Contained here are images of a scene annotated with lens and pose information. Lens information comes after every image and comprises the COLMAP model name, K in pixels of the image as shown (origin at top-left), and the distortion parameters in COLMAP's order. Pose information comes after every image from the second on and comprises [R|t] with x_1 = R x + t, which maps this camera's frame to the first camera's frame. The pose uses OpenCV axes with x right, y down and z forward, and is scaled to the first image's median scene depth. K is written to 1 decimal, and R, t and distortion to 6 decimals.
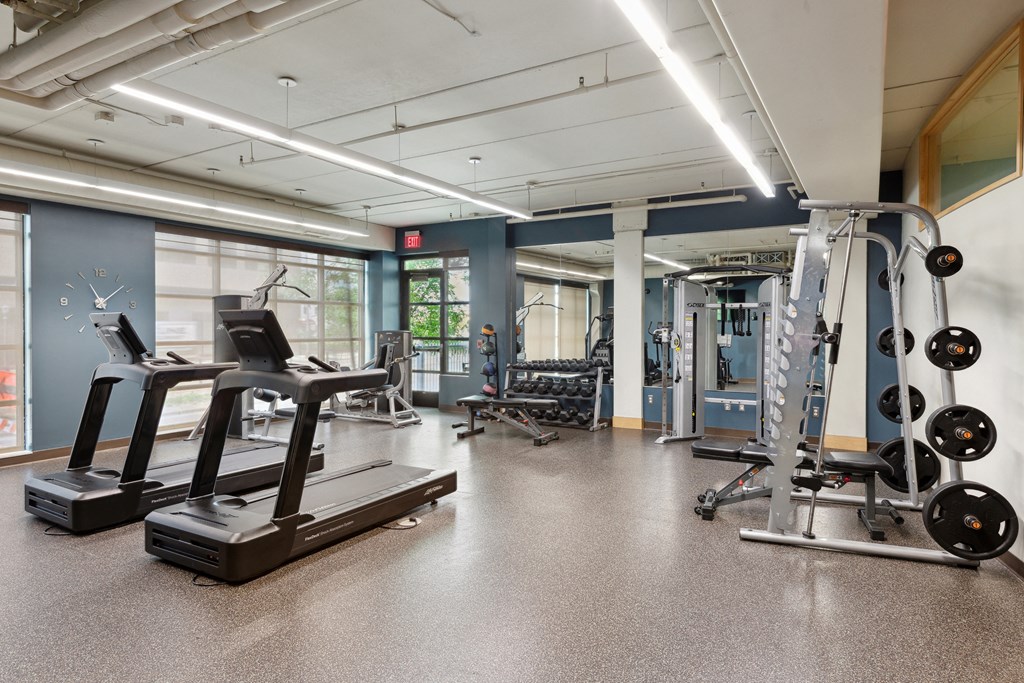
lens RADIAL K [[603.7, 0, 516.1], [0, 603.7, 330.8], [0, 0, 1]] dist [0.003624, 0.000884]
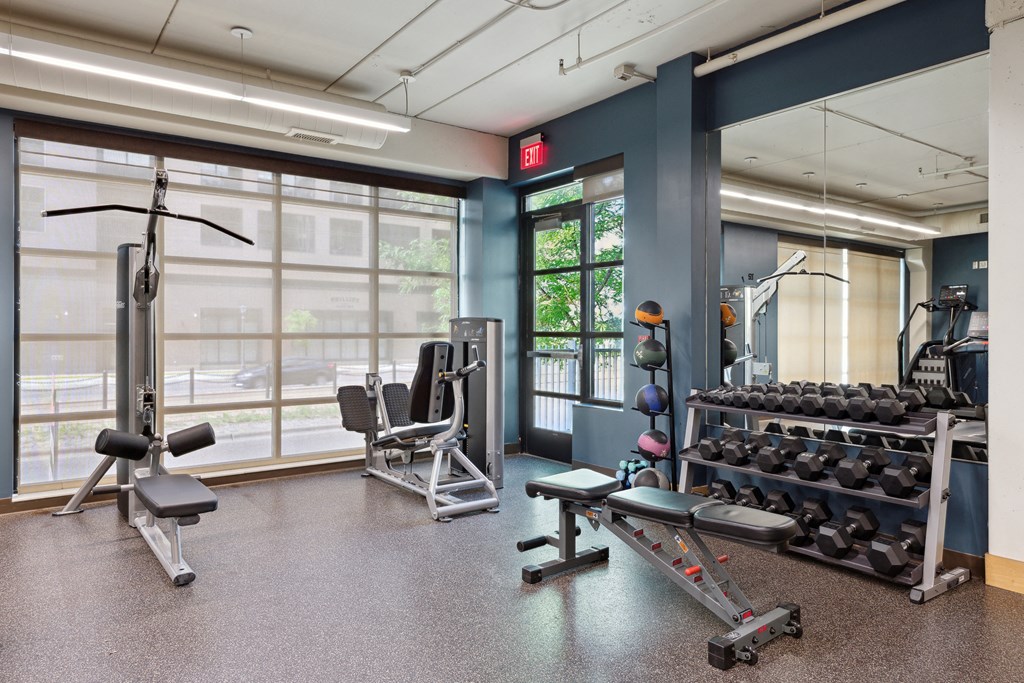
lens RADIAL K [[673.9, 0, 509.7], [0, 673.9, 324.7], [0, 0, 1]] dist [0.004597, 0.002059]
pose [[0.917294, -0.001502, -0.398208, 0.058086], [-0.003641, 0.999919, -0.012158, 0.013325], [0.398194, 0.012602, 0.917215, 0.488343]]
